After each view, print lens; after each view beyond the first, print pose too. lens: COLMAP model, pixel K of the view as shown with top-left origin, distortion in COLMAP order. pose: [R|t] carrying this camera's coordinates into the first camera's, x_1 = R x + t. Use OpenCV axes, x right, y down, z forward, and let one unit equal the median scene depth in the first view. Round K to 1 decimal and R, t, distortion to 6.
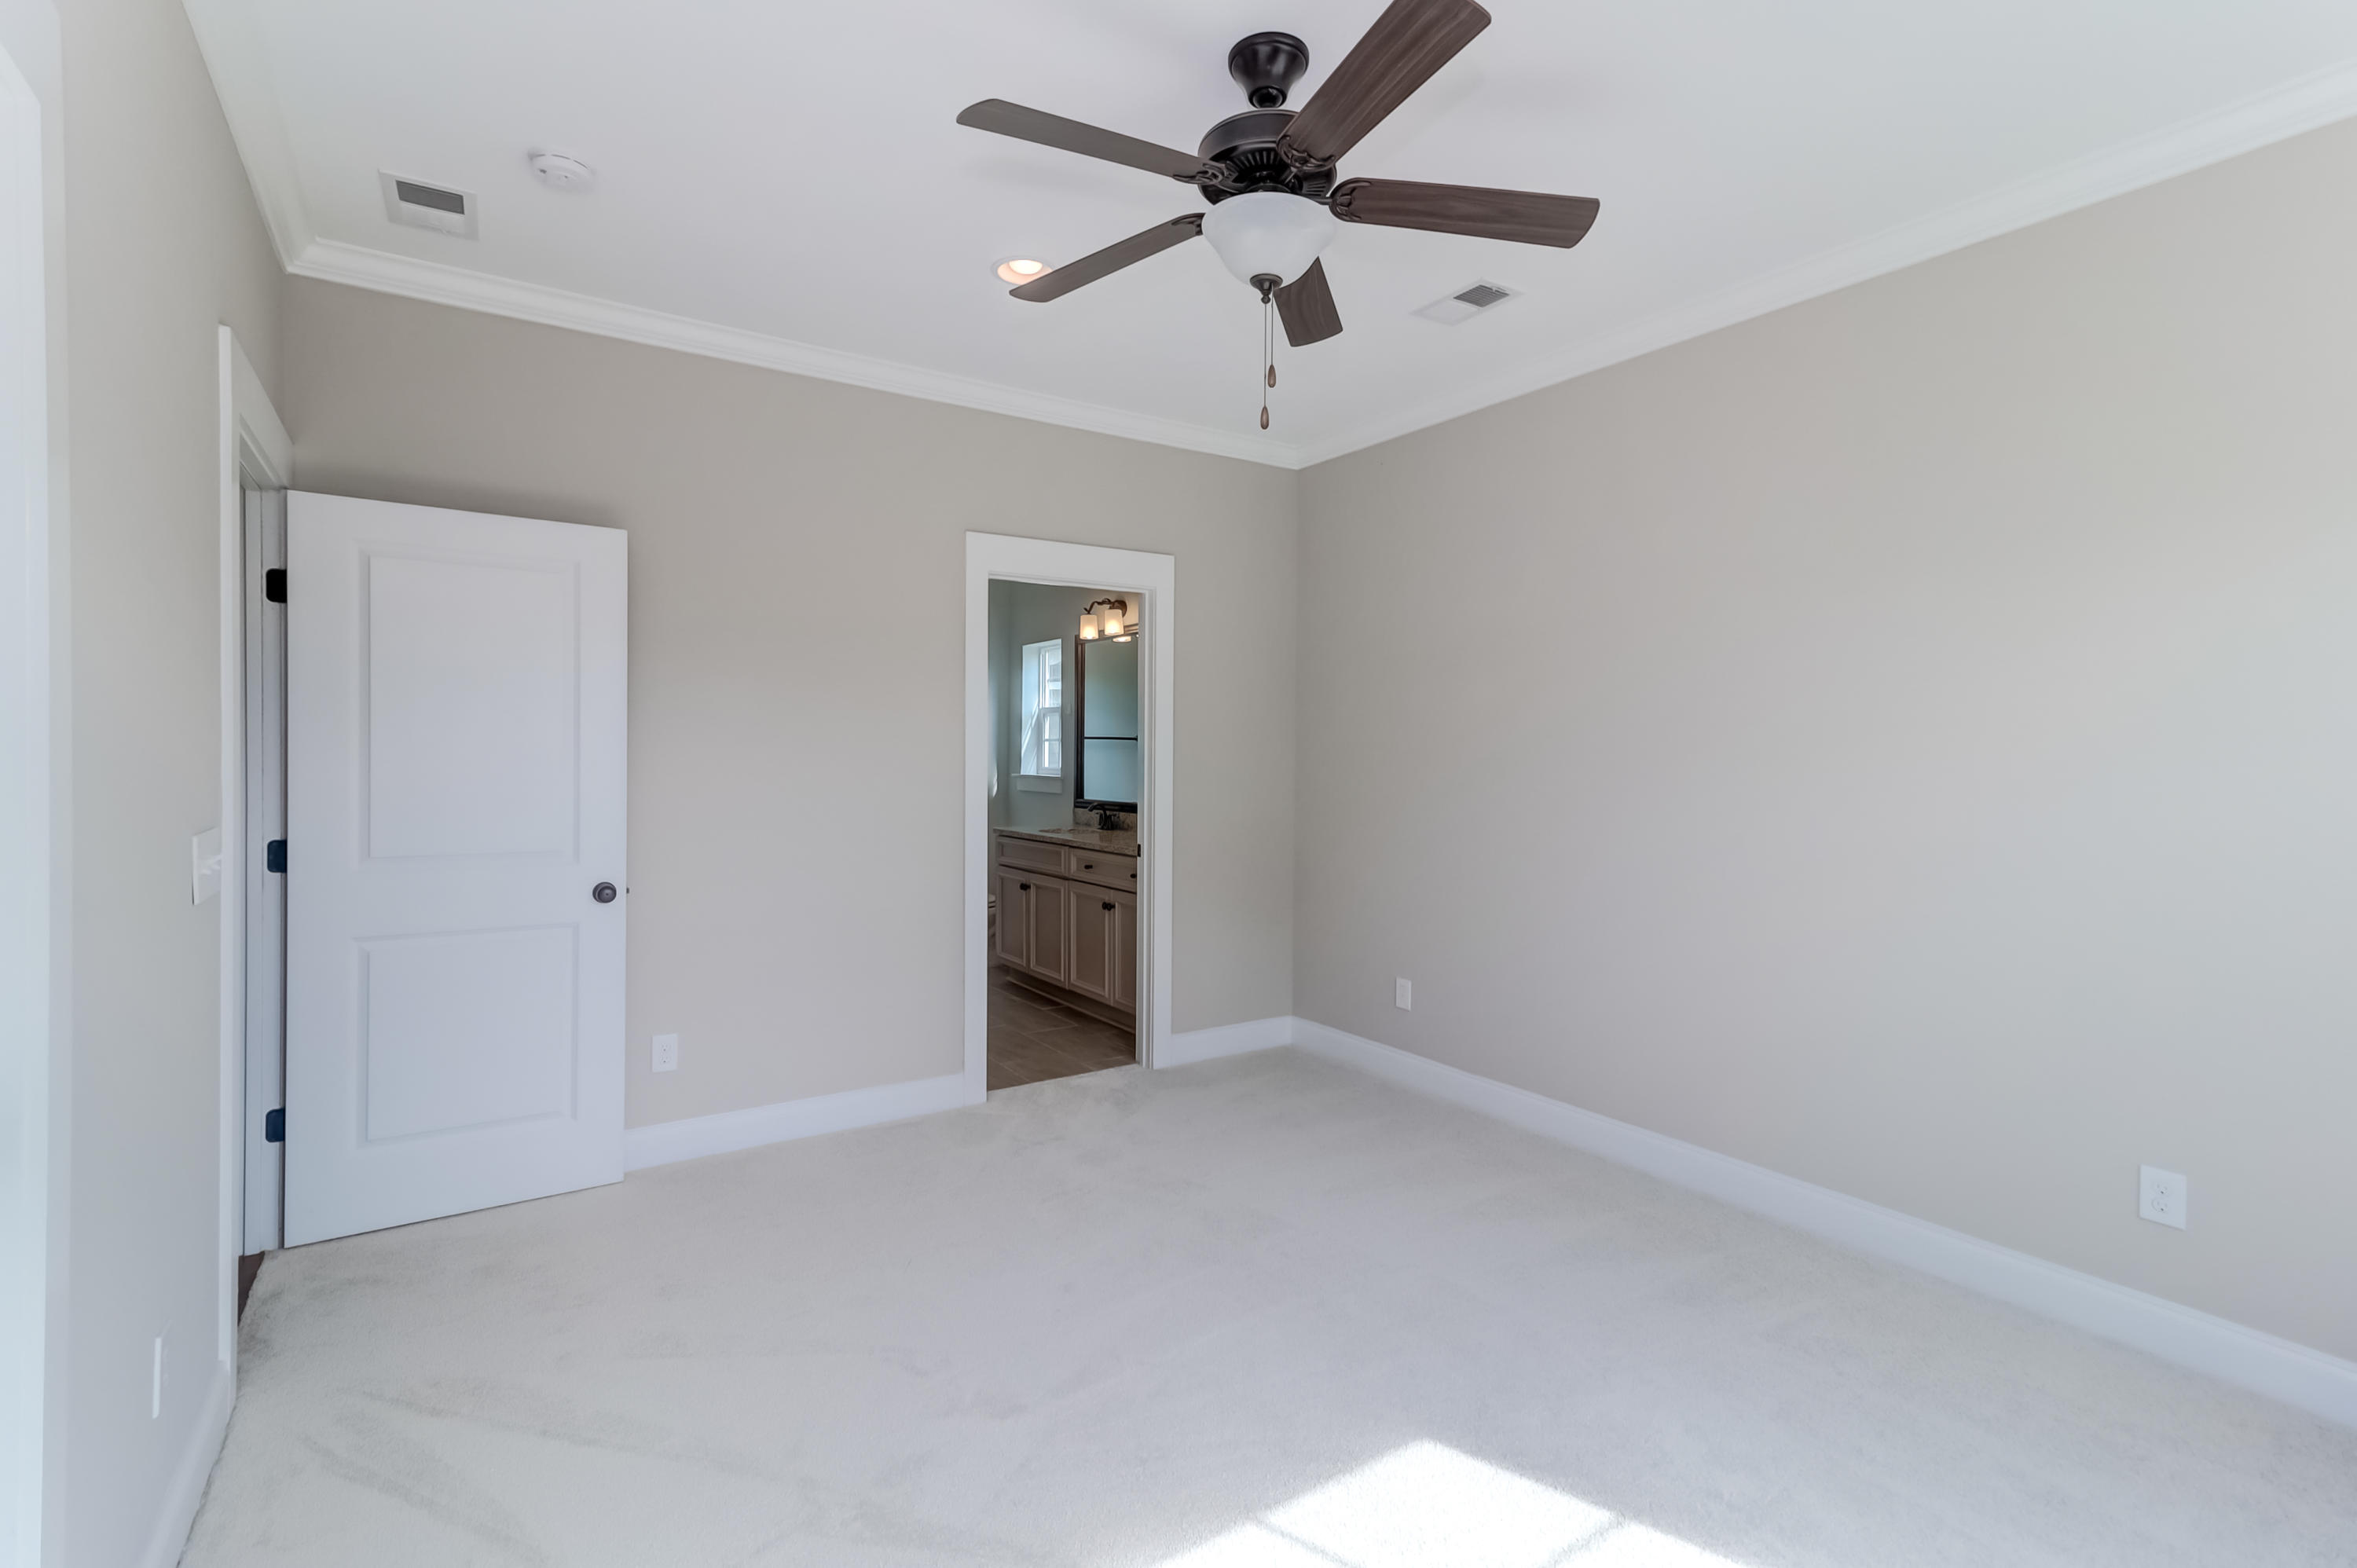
lens RADIAL K [[1076.1, 0, 1171.7], [0, 1076.1, 767.8], [0, 0, 1]] dist [0.003455, -0.000133]
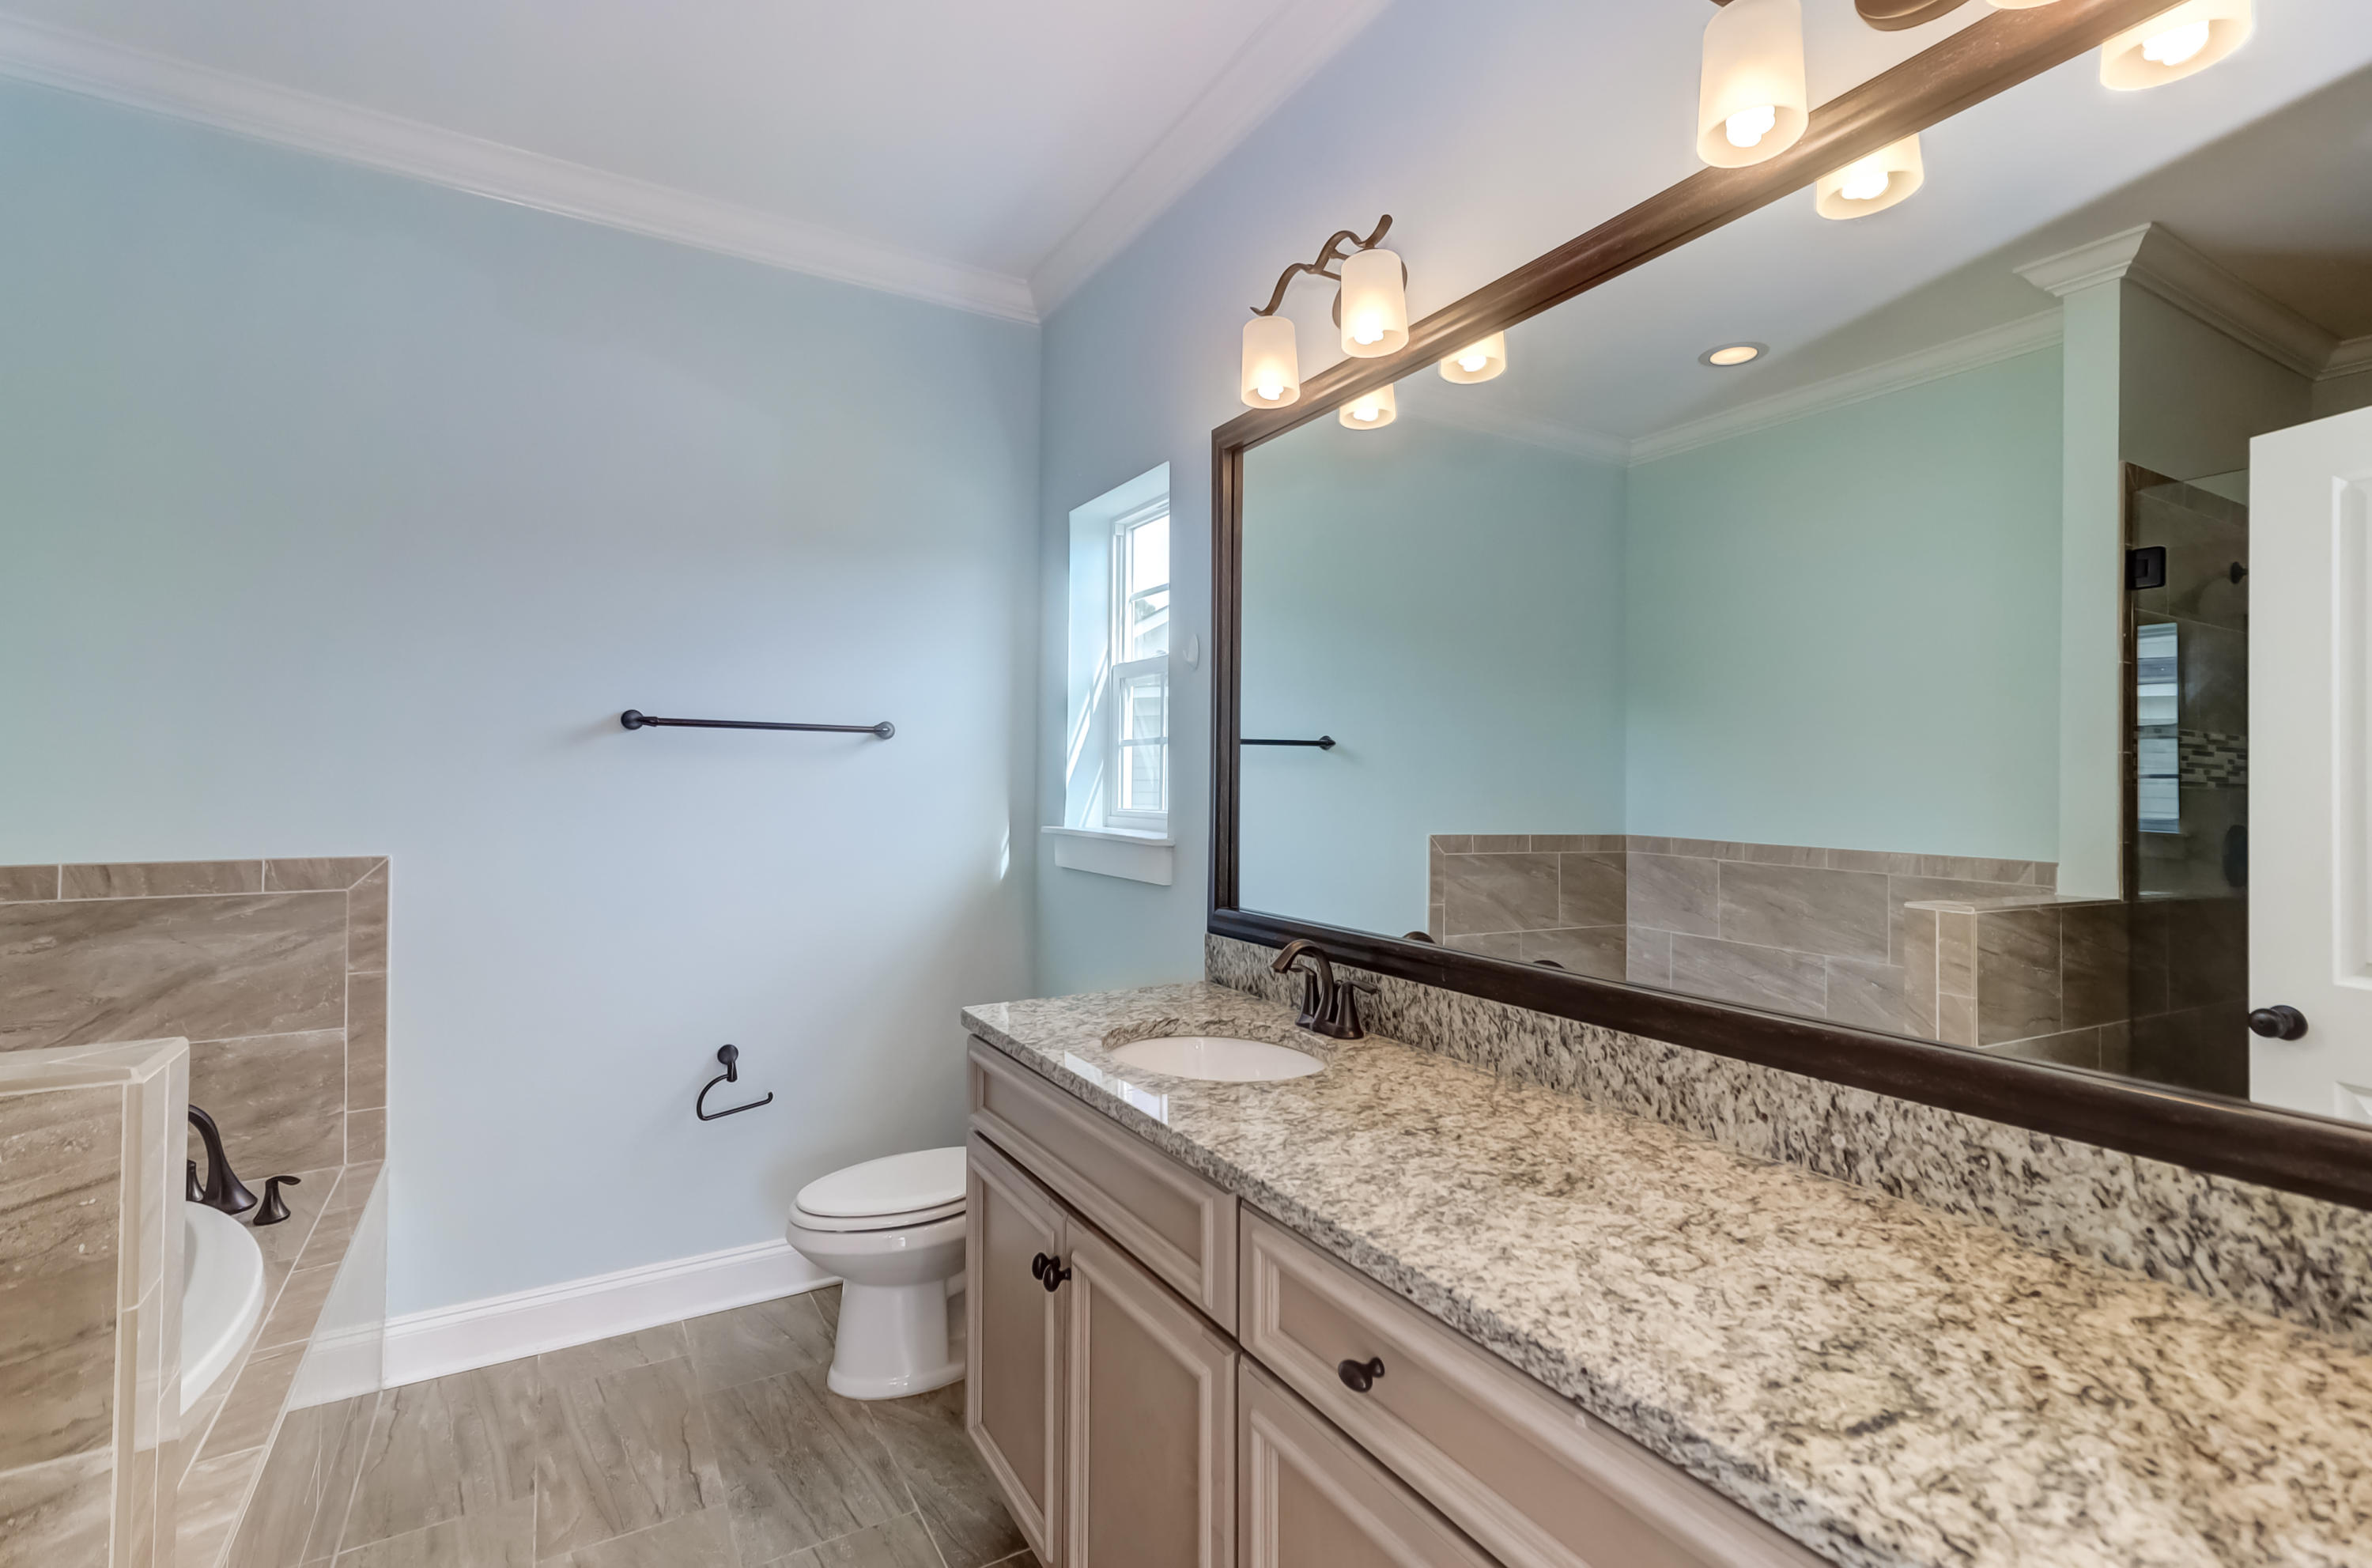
lens RADIAL K [[1091.1, 0, 1188.8], [0, 1091.1, 784.2], [0, 0, 1]] dist [0.000707, 0.000014]
pose [[0.998468, 0.001139, -0.055319, -0.075596], [-0.001911, 0.999901, -0.013915, -0.005646], [0.055298, 0.013999, 0.998372, 0.629085]]
